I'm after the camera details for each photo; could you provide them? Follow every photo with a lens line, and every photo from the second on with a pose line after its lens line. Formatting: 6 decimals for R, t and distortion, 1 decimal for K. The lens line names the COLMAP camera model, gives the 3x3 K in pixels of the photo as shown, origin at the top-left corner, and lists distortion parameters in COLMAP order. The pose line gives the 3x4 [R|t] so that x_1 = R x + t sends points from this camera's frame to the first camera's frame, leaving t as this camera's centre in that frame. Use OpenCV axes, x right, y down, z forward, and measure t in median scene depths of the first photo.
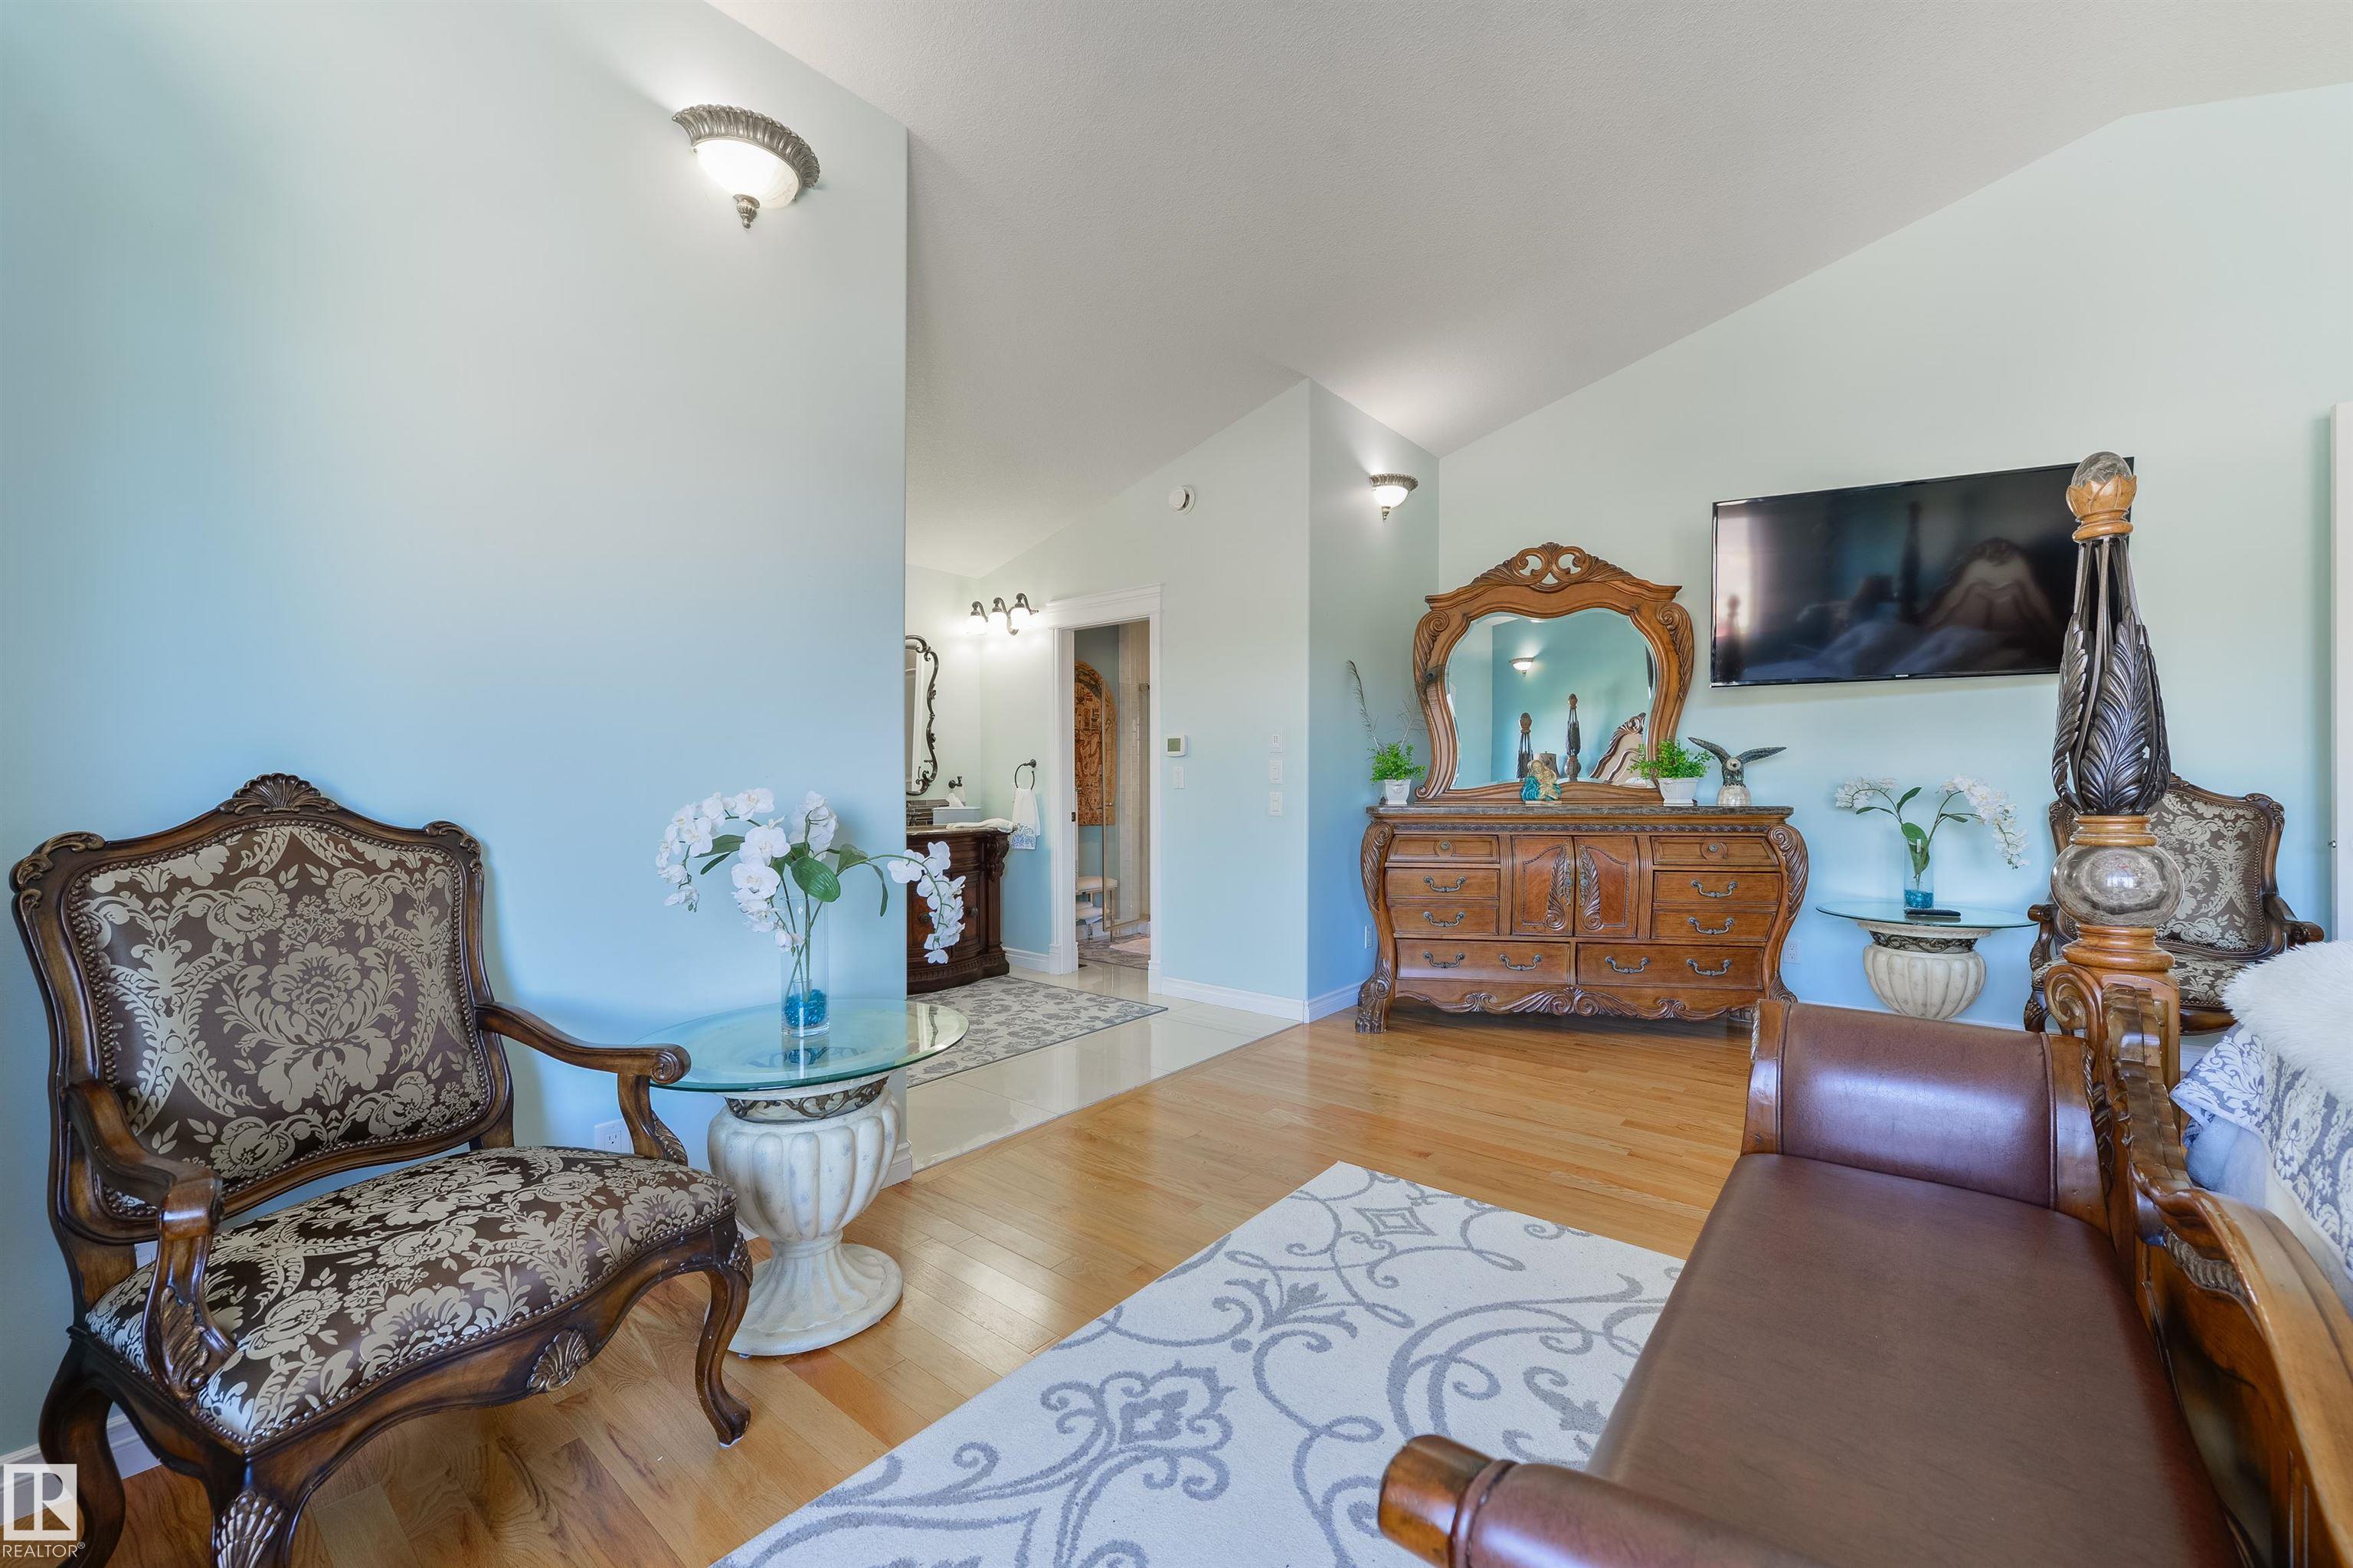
lens RADIAL K [[934.3, 0, 1189.6], [0, 934.3, 778.6], [0, 0, 1]] dist [0.011395, -0.000002]
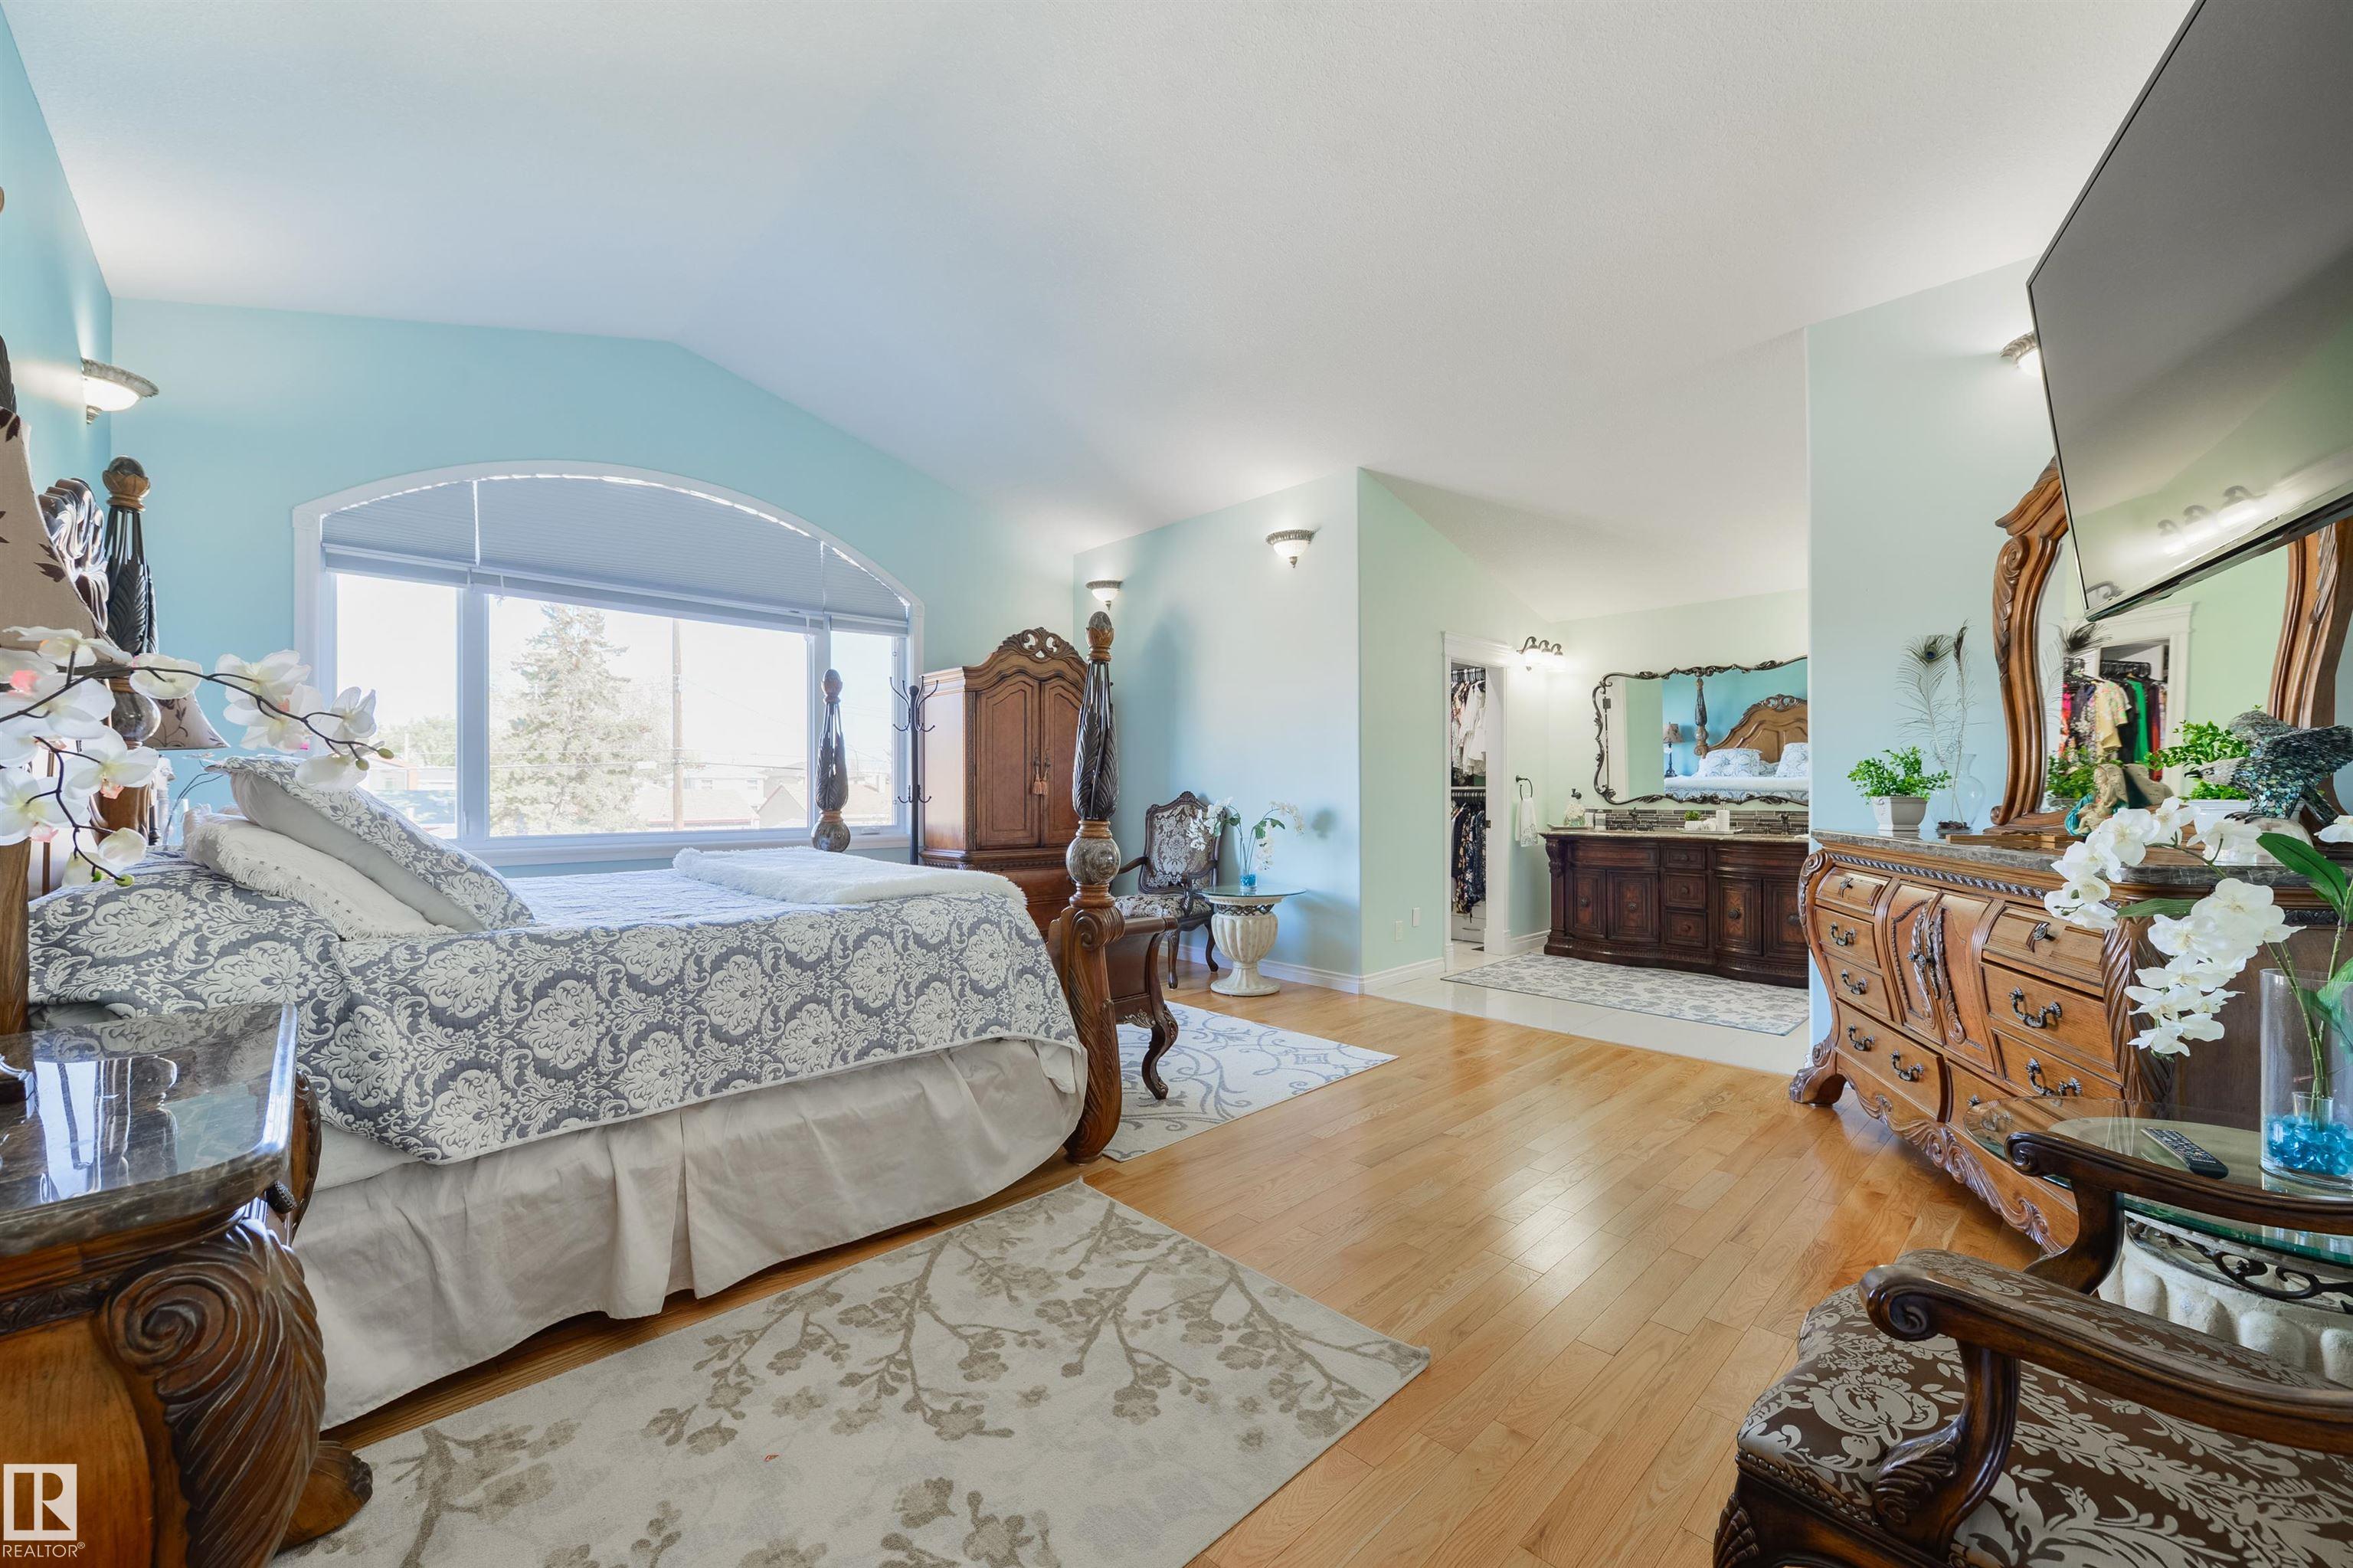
lens RADIAL K [[934.3, 0, 1189.6], [0, 934.3, 778.6], [0, 0, 1]] dist [0.011395, -0.000002]
pose [[-0.126538, -0.009419, -0.991917, 1.855482], [0.003775, 0.999943, -0.009977, -0.012491], [0.991955, -0.005007, -0.126495, 0.970565]]
